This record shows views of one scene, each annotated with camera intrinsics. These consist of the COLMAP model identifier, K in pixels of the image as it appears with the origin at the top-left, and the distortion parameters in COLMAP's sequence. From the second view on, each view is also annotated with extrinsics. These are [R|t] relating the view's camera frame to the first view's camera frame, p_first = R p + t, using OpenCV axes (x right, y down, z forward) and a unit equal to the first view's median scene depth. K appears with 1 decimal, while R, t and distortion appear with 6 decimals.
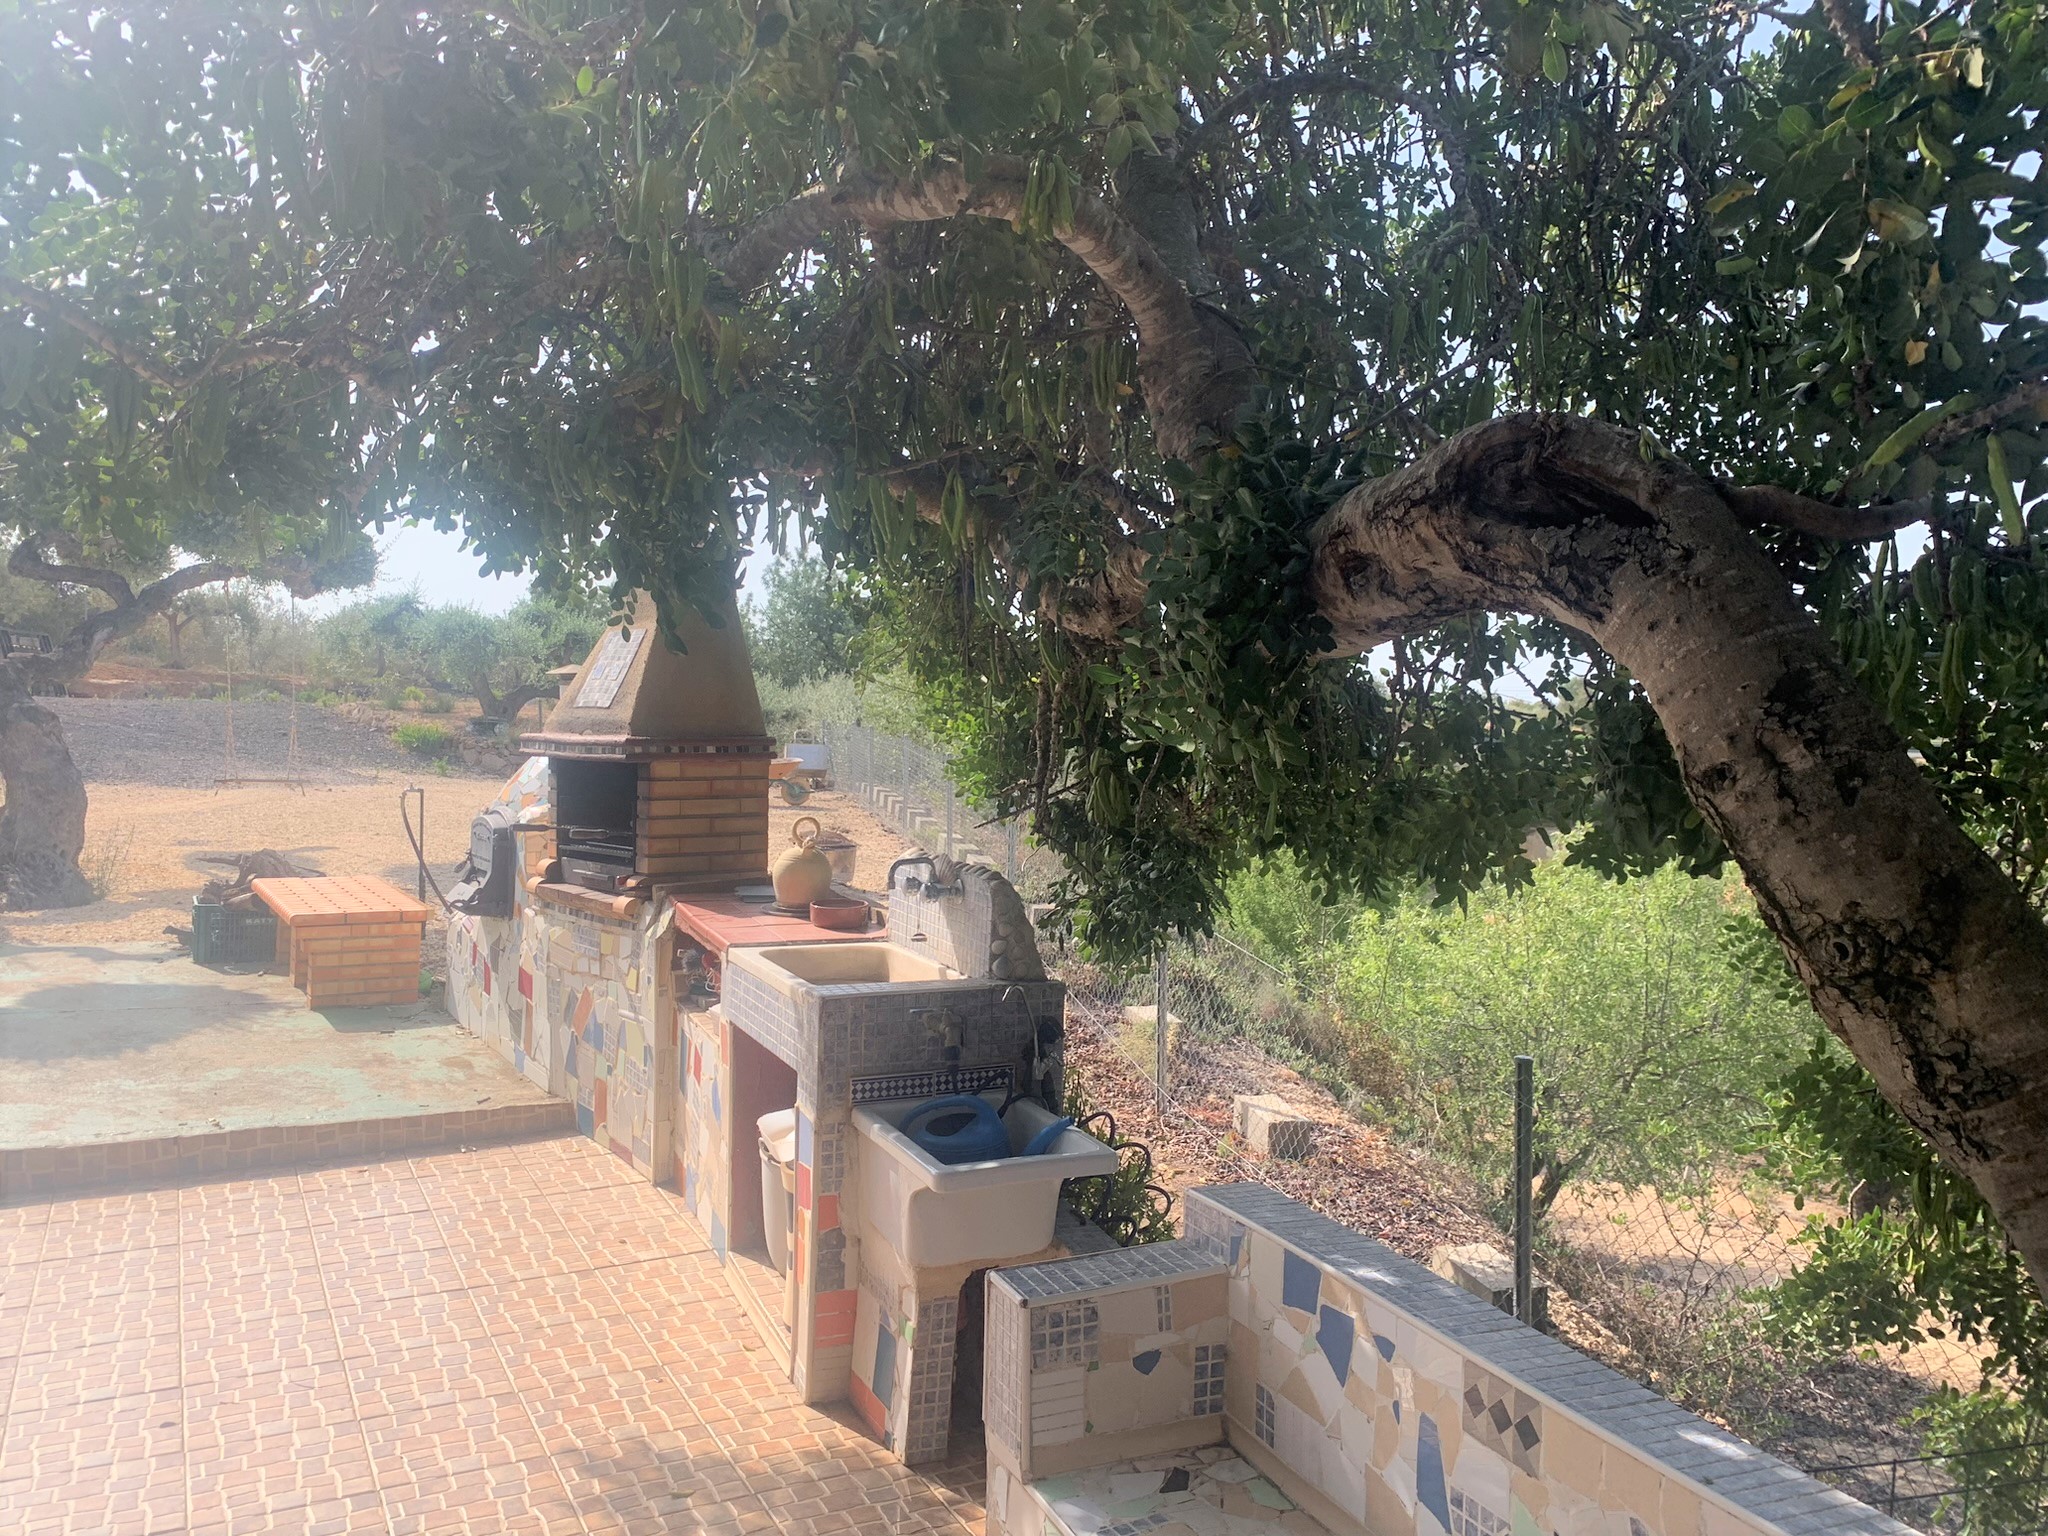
lens RADIAL K [[1561.2, 0, 1019.6], [0, 1561.2, 764.5], [0, 0, 1]] dist [0.046795, -0.062928]
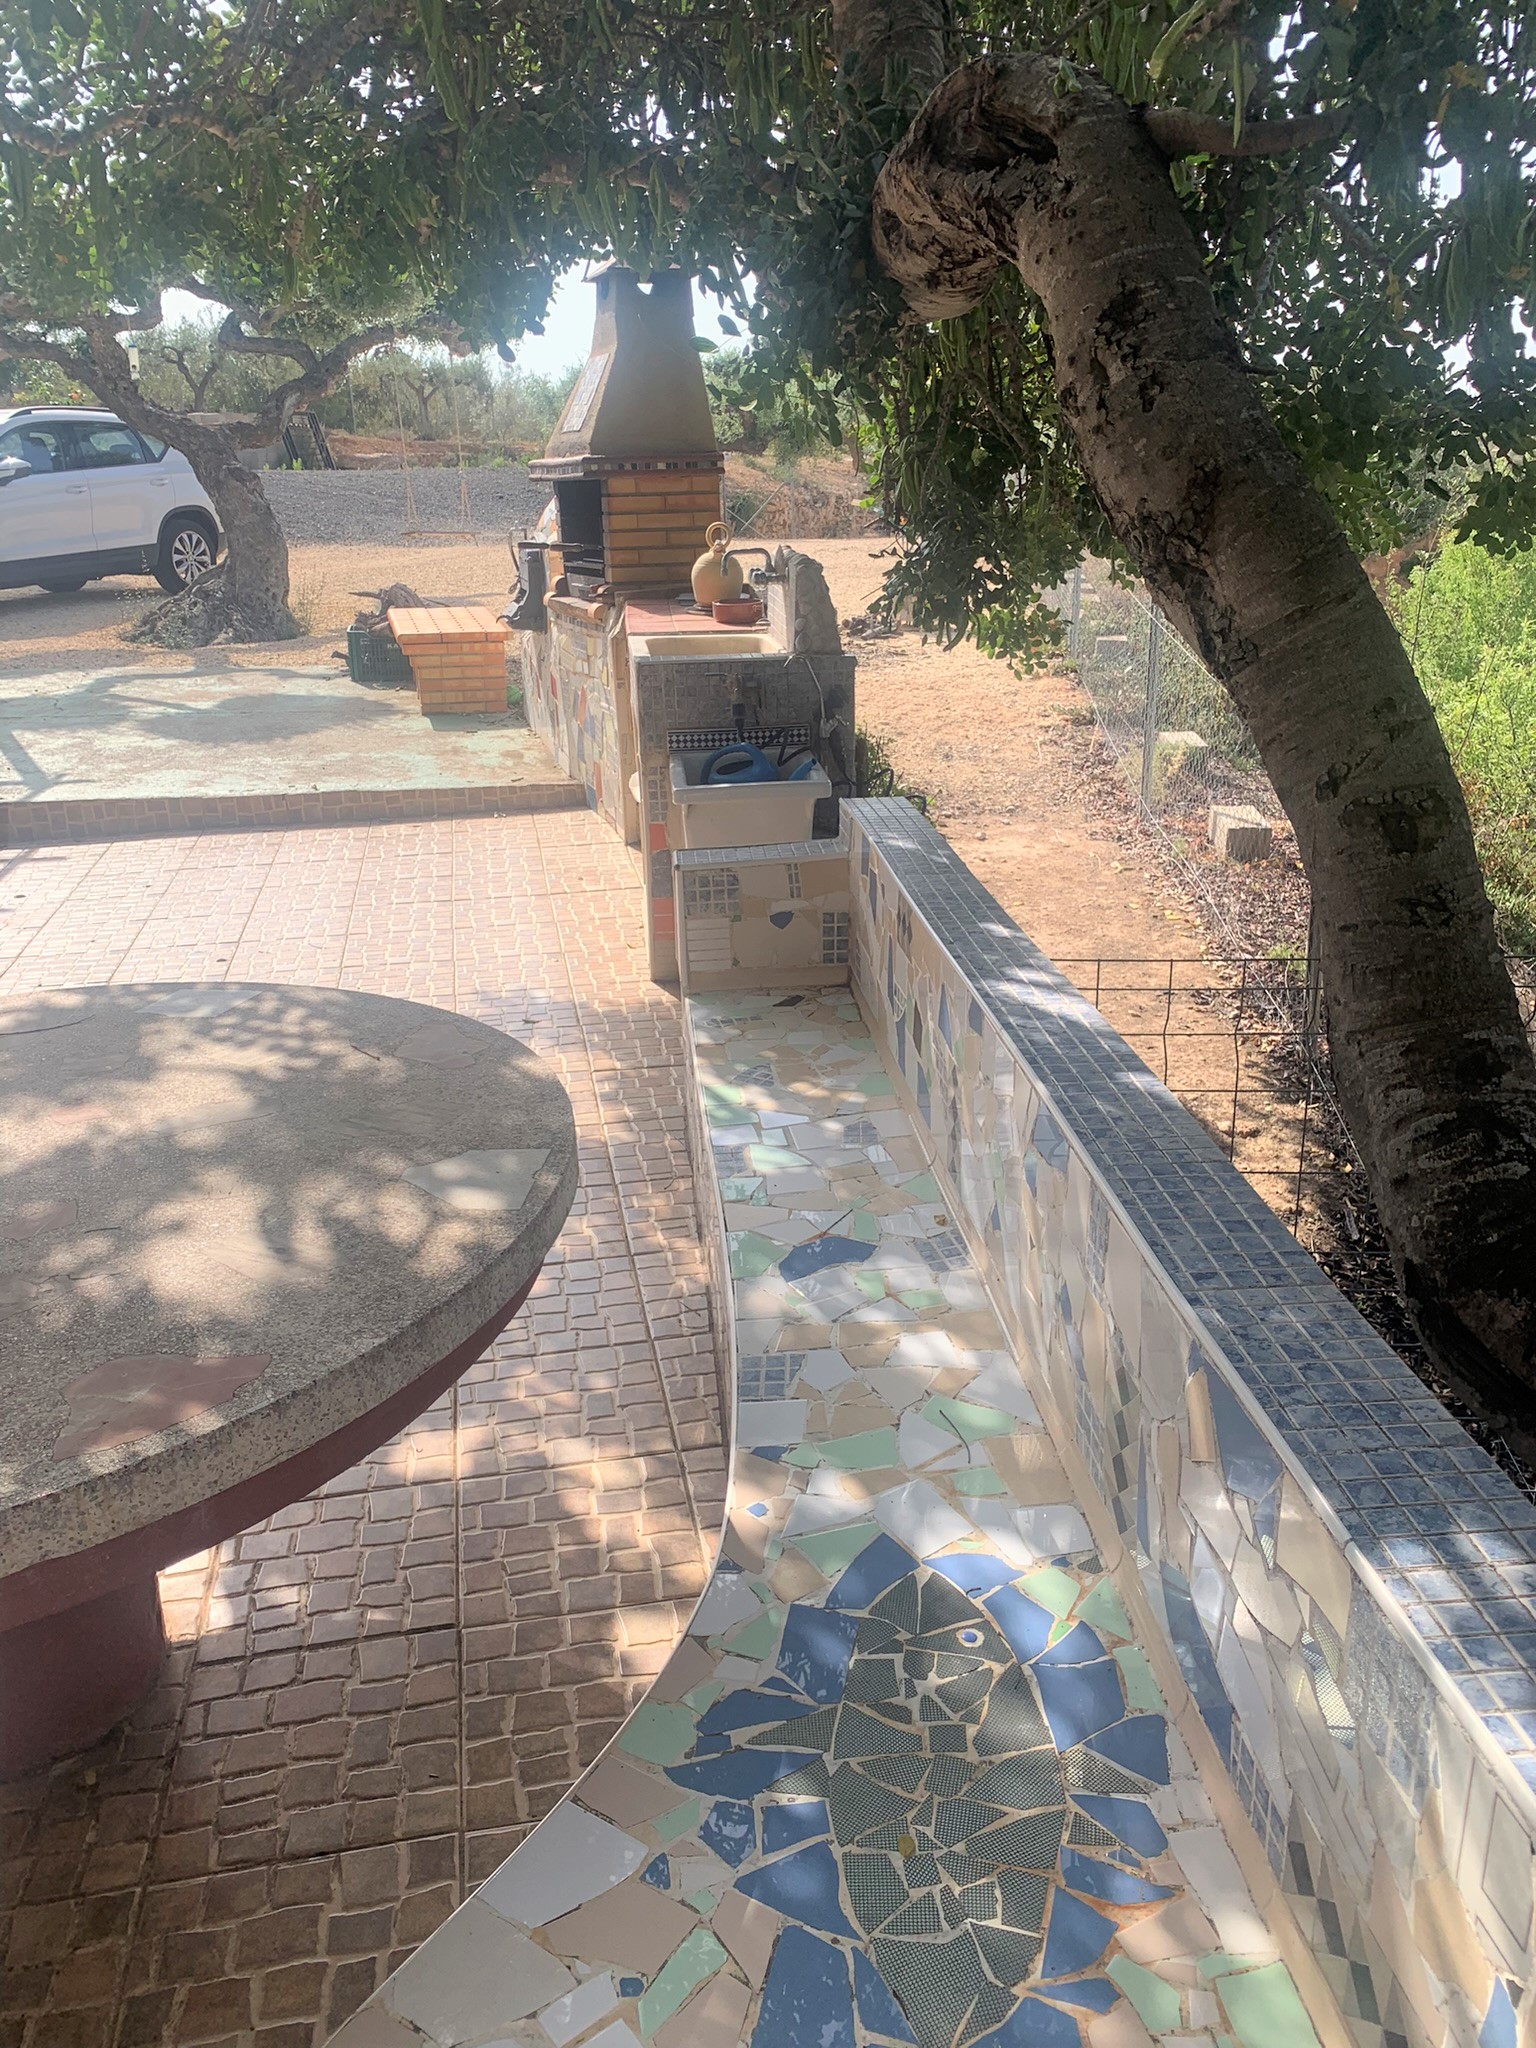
lens RADIAL K [[1561.2, 0, 771.3], [0, 1561.2, 1014.4], [0, 0, 1]] dist [0.046795, -0.062928]
pose [[0.950173, 0.064019, -0.305079, 0.247573], [0.029592, 0.955740, 0.292722, 0.039618], [0.310316, -0.287164, 0.906223, -0.105394]]
